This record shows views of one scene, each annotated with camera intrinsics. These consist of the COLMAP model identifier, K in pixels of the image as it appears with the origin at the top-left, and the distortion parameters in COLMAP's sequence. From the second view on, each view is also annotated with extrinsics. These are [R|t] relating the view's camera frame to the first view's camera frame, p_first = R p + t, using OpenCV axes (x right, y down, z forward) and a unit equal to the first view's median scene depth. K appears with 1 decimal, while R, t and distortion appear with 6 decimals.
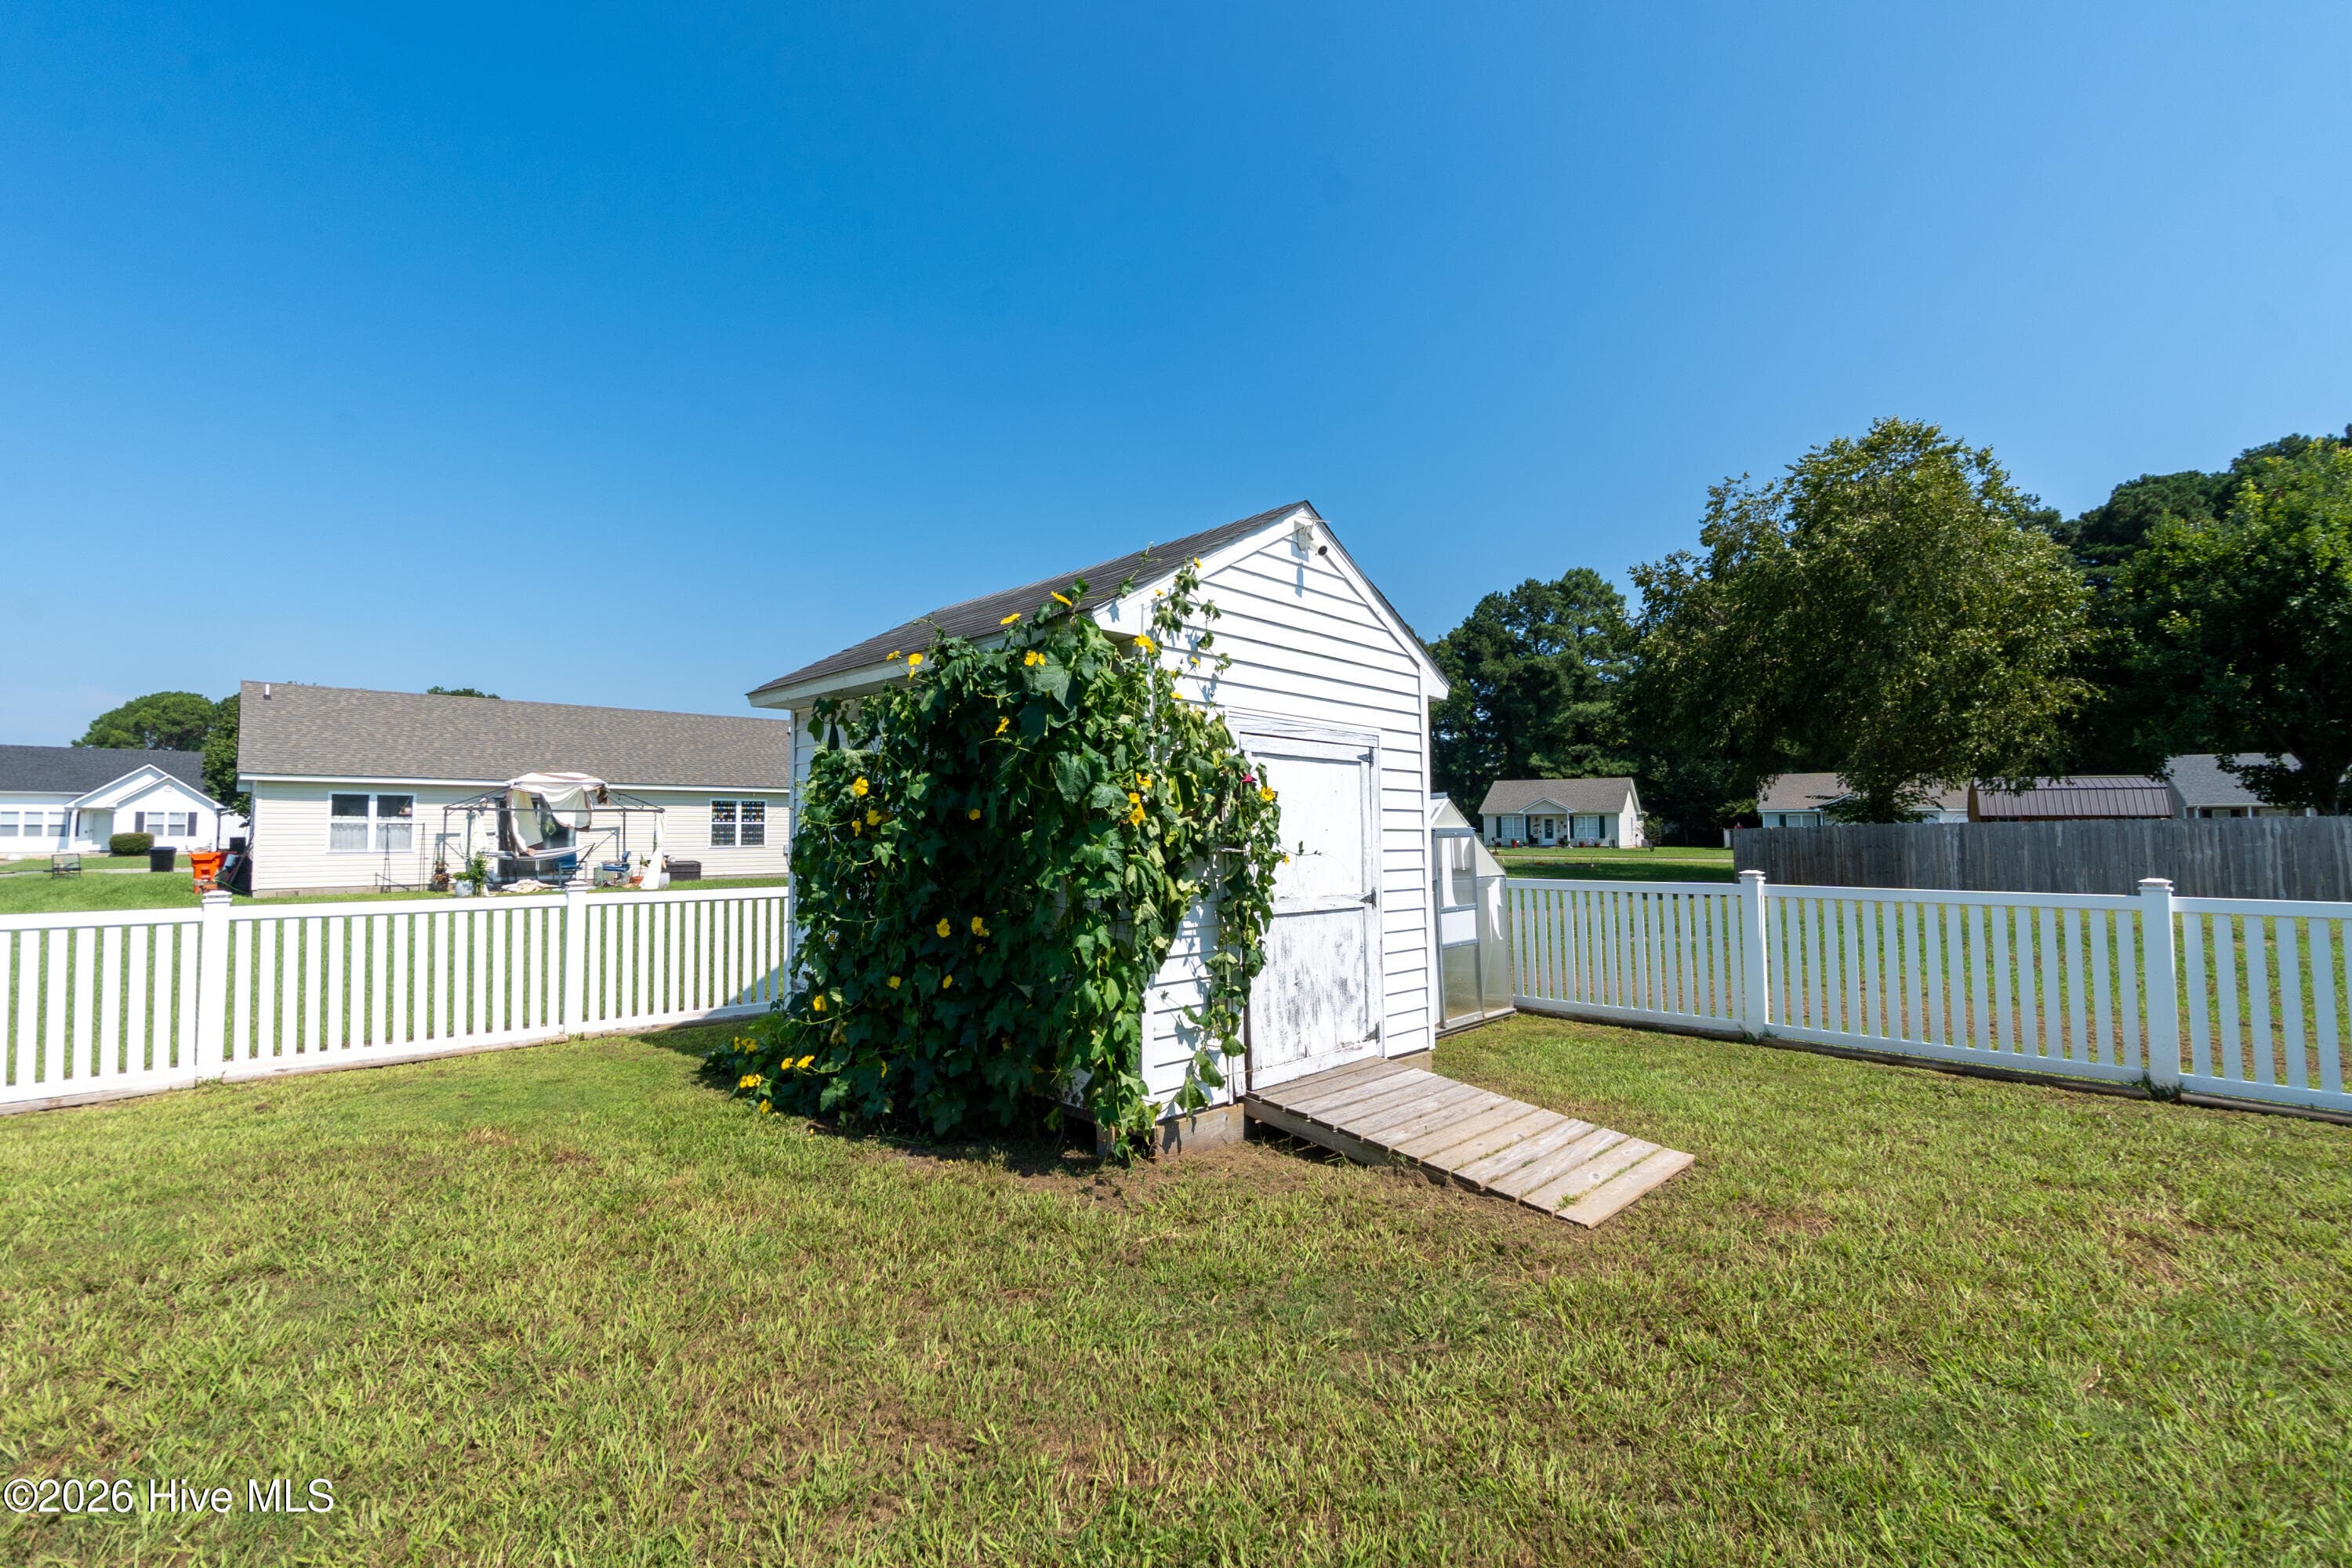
lens RADIAL K [[1002.3, 0, 1163.3], [0, 1002.3, 779.7], [0, 0, 1]] dist [-0.000677, 0.000676]
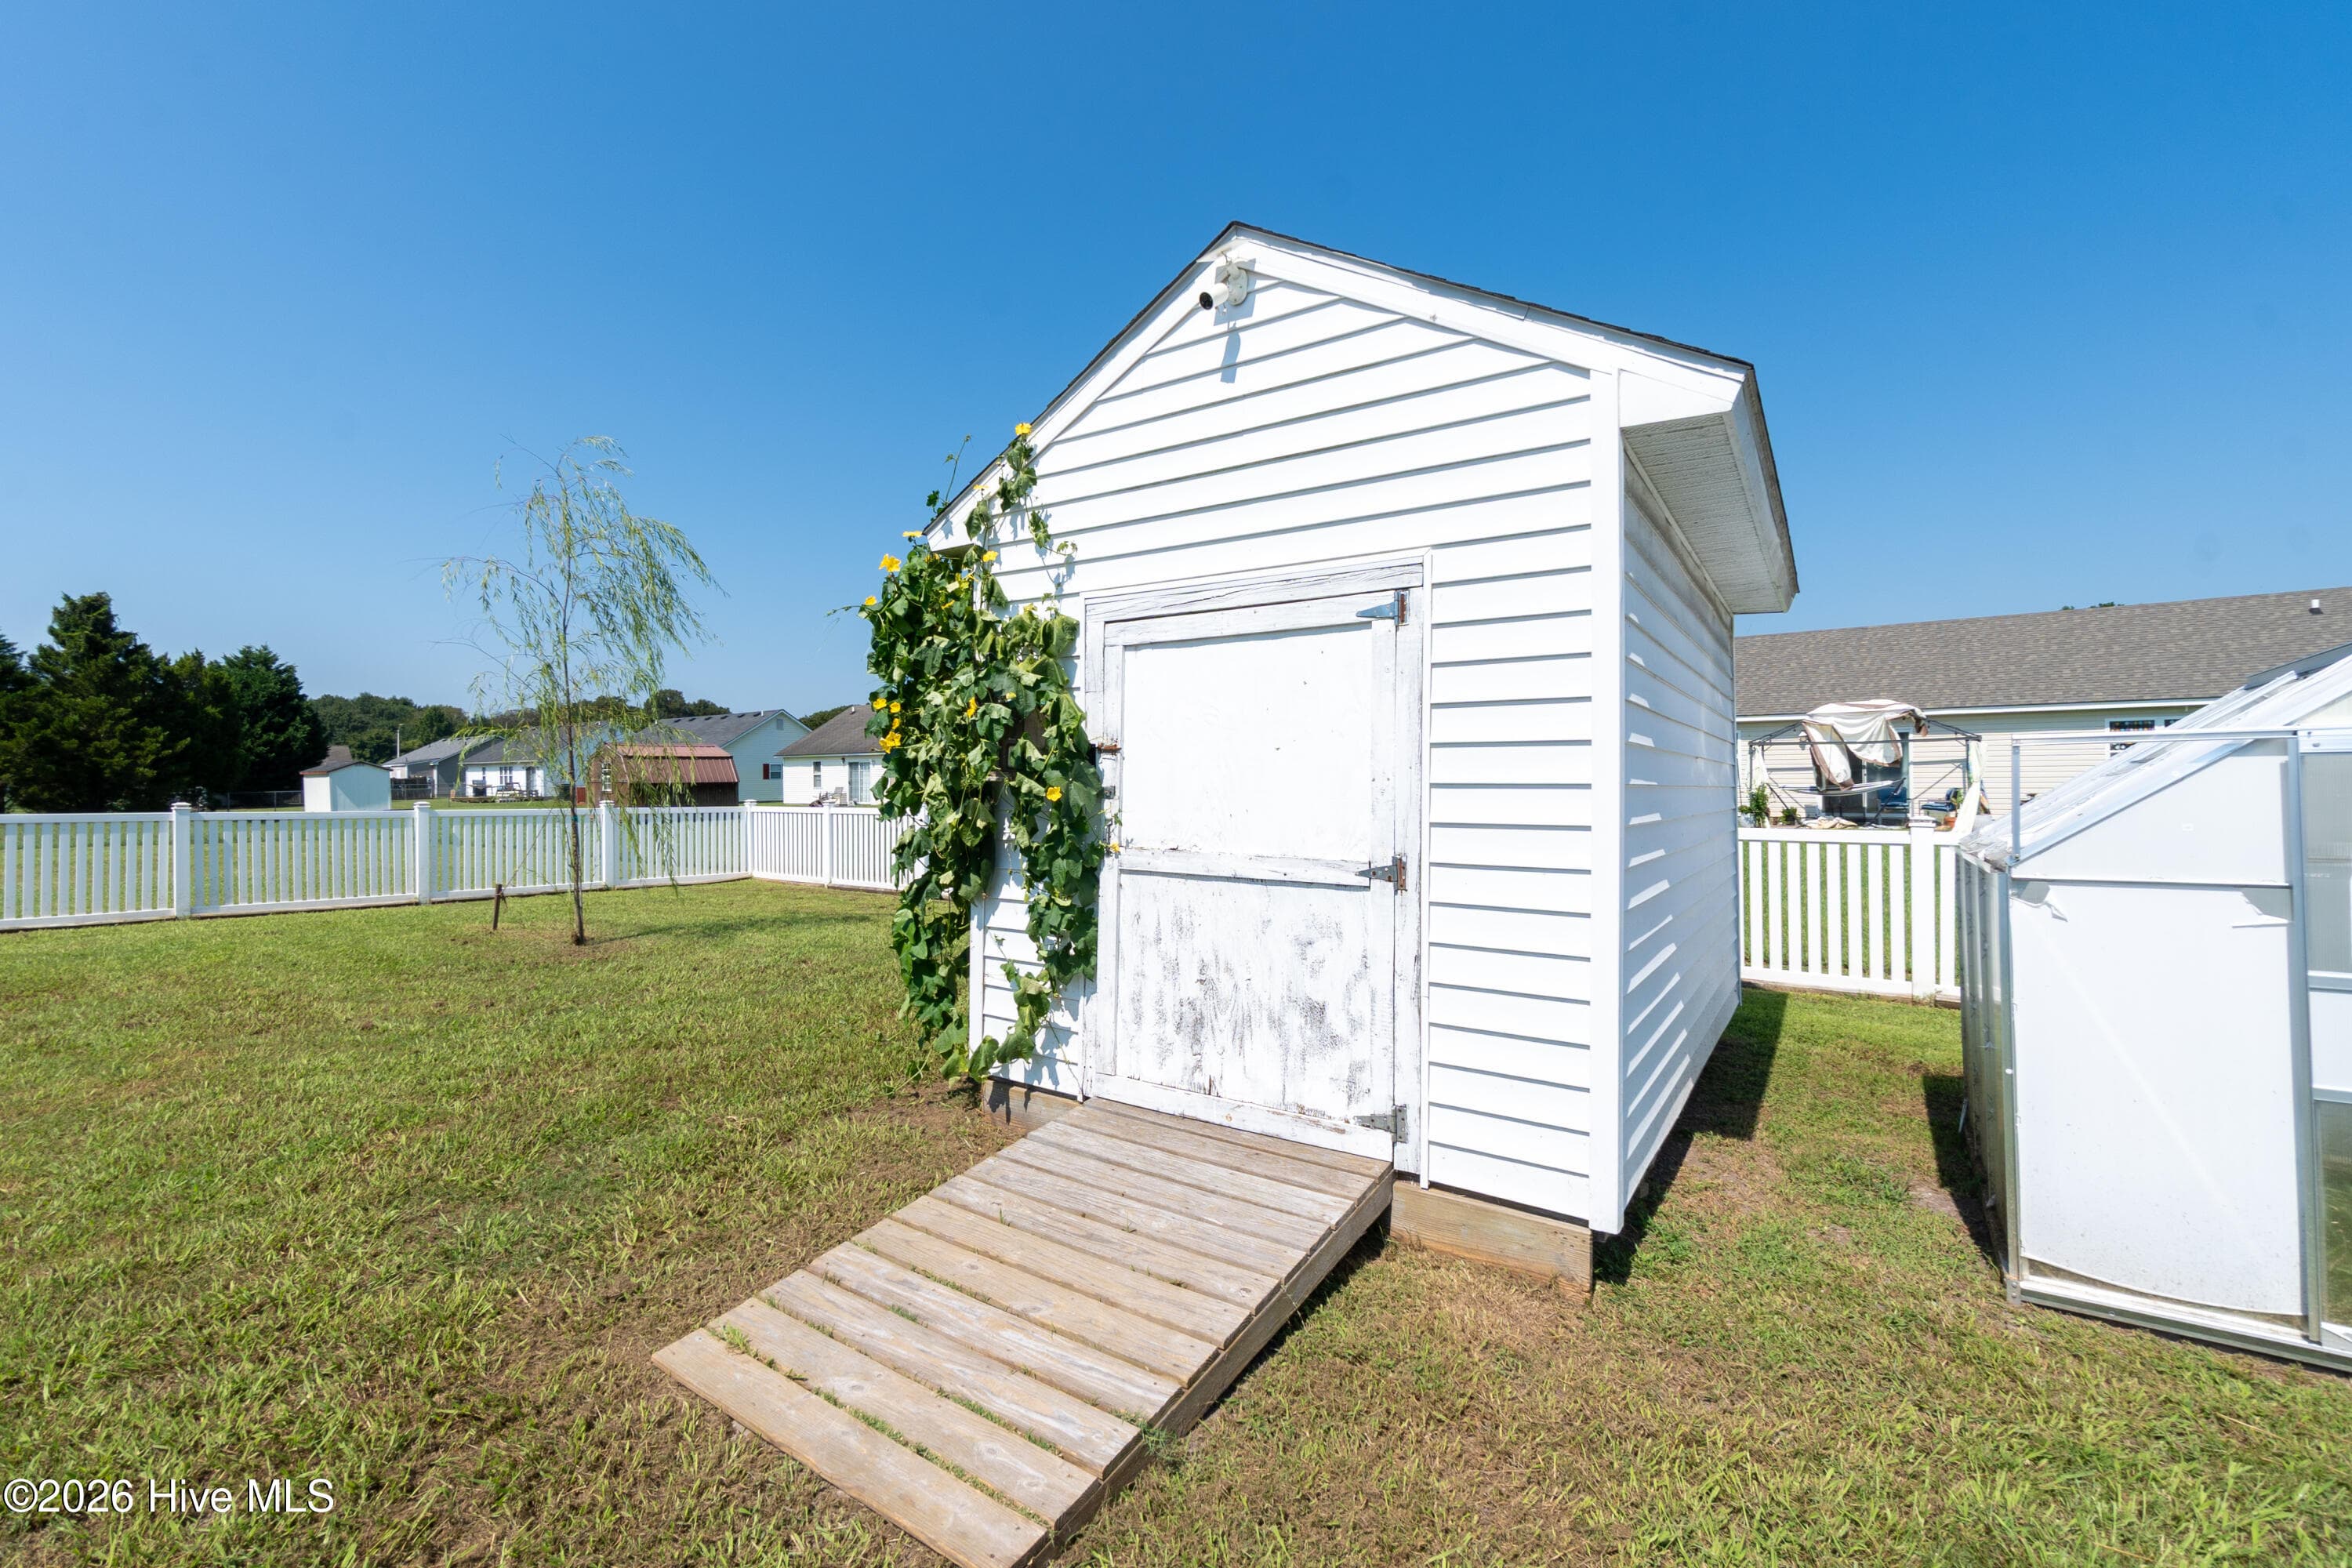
lens RADIAL K [[1002.3, 0, 1159.5], [0, 1002.3, 775.4], [0, 0, 1]] dist [-0.000677, 0.000676]
pose [[0.175776, 0.000451, -0.984430, 0.197536], [0.058257, 0.998243, 0.010859, 0.014718], [0.982705, -0.059258, 0.175441, 0.217656]]
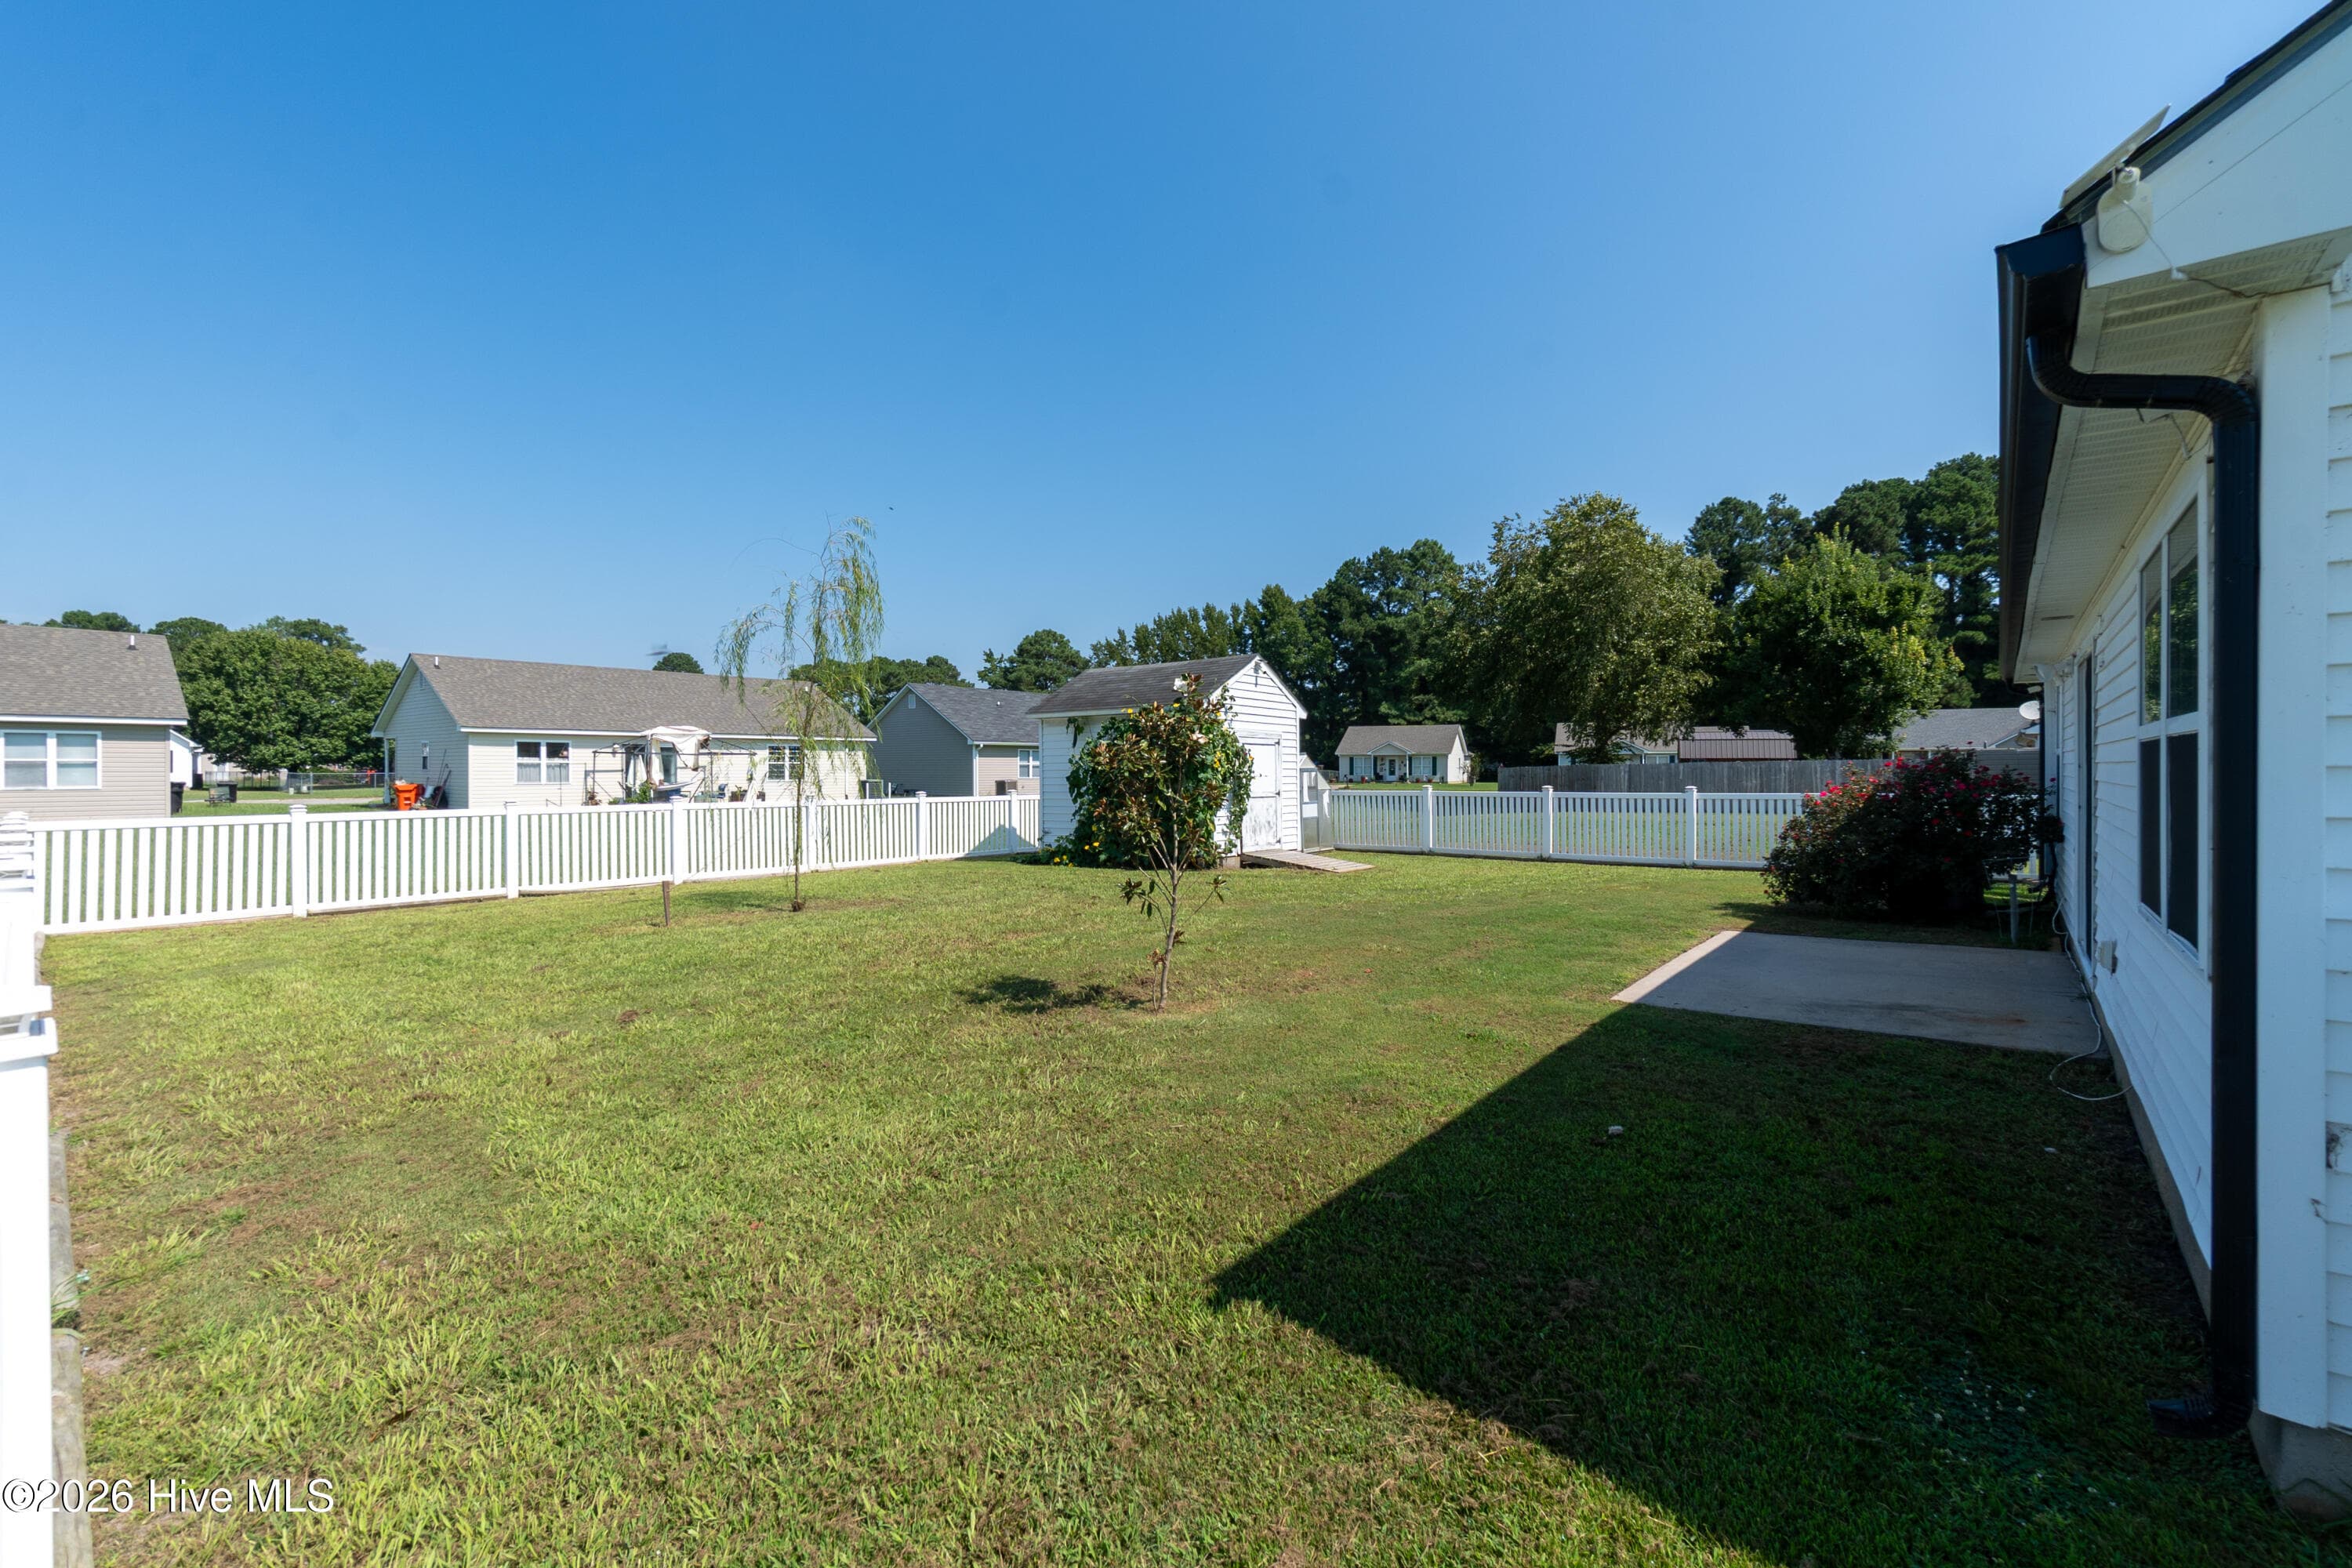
lens RADIAL K [[1002.3, 0, 1153.7], [0, 1002.3, 773.9], [0, 0, 1]] dist [-0.000677, 0.000676]
pose [[0.992751, -0.000082, 0.120189, -0.130214], [-0.006669, 0.998422, 0.055765, -0.024474], [-0.120004, -0.056162, 0.991184, -0.474255]]
